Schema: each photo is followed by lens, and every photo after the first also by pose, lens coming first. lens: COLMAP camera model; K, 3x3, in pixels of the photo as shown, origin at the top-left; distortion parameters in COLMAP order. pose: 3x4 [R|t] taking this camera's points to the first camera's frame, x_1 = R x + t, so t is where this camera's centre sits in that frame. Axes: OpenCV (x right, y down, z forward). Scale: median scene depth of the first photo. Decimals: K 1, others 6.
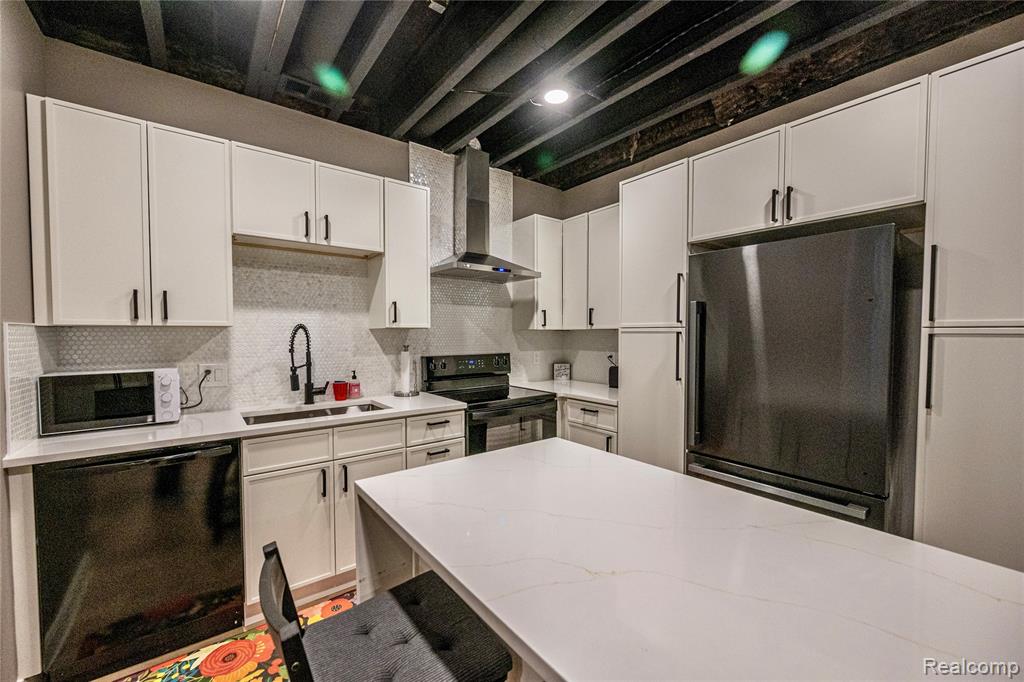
lens RADIAL K [[405.8, 0, 509.5], [0, 405.8, 343.7], [0, 0, 1]] dist [-0.000526, 0.000171]
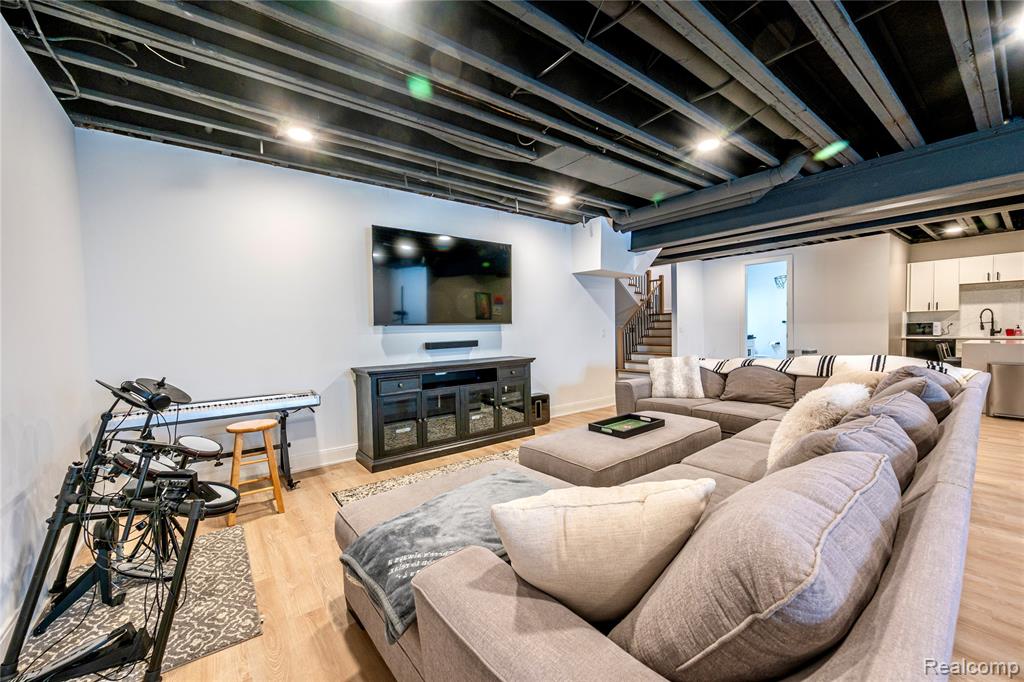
lens RADIAL K [[405.8, 0, 509.1], [0, 405.8, 341.1], [0, 0, 1]] dist [-0.000526, 0.000171]
pose [[0.001481, 0.024315, -0.999703, 2.810736], [-0.007658, 0.999675, 0.024303, 0.166684], [0.999970, 0.007620, 0.001667, -2.870534]]
